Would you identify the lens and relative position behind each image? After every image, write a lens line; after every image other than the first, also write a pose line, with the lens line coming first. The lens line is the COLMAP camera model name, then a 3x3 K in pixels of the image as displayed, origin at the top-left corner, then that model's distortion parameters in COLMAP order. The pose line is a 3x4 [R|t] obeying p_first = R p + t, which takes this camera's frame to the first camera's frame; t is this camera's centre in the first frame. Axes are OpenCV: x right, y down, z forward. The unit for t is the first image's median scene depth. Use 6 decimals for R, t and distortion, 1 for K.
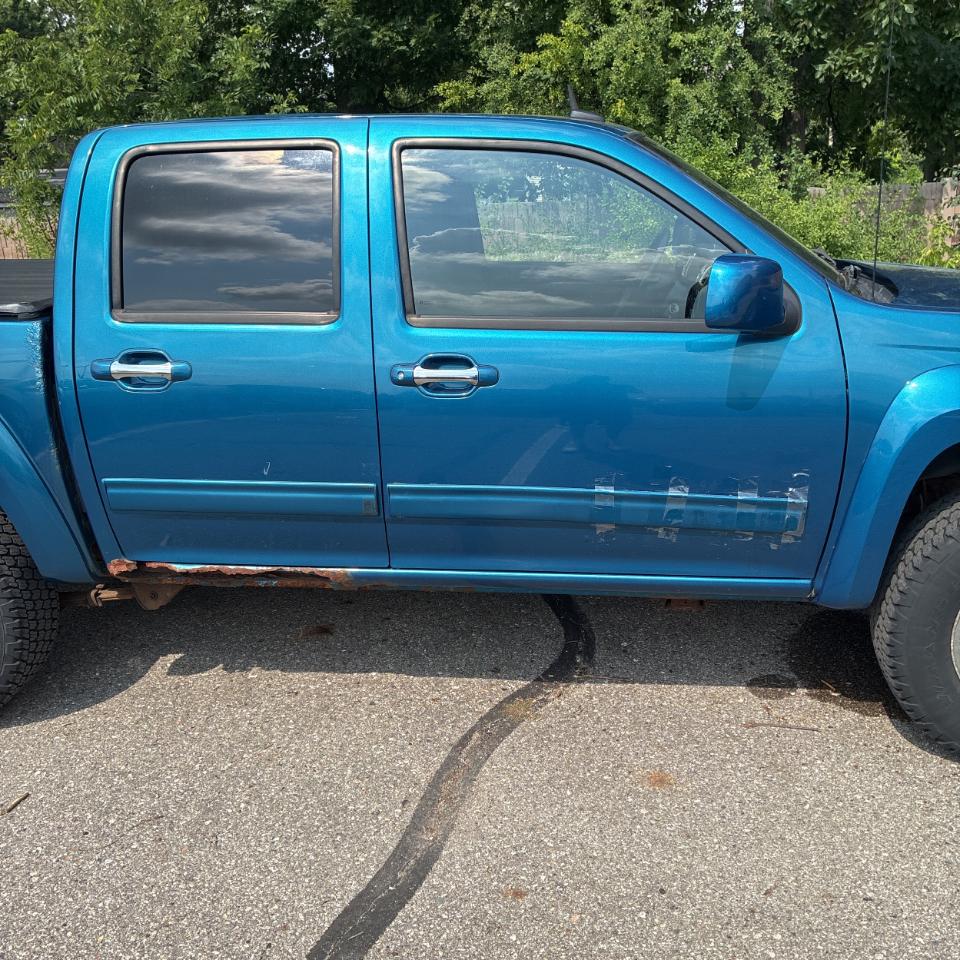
lens RADIAL K [[971.2, 0, 478.0], [0, 971.2, 473.9], [0, 0, 1]] dist [0.029304, 0.000000]
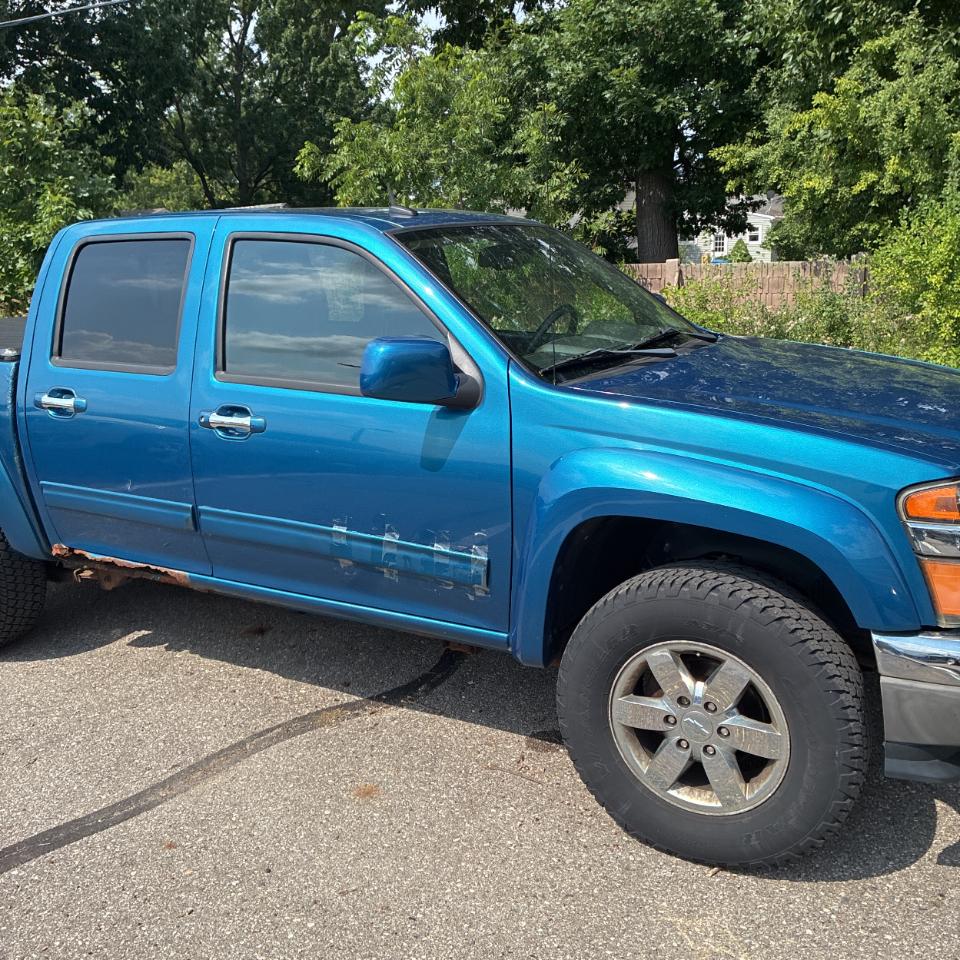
lens RADIAL K [[971.2, 0, 479.6], [0, 971.2, 469.0], [0, 0, 1]] dist [0.029304, 0.000000]
pose [[0.924622, 0.088538, -0.370452, 0.576803], [-0.108548, 0.993527, -0.033475, -0.028027], [0.365090, 0.071163, 0.928248, -0.021194]]
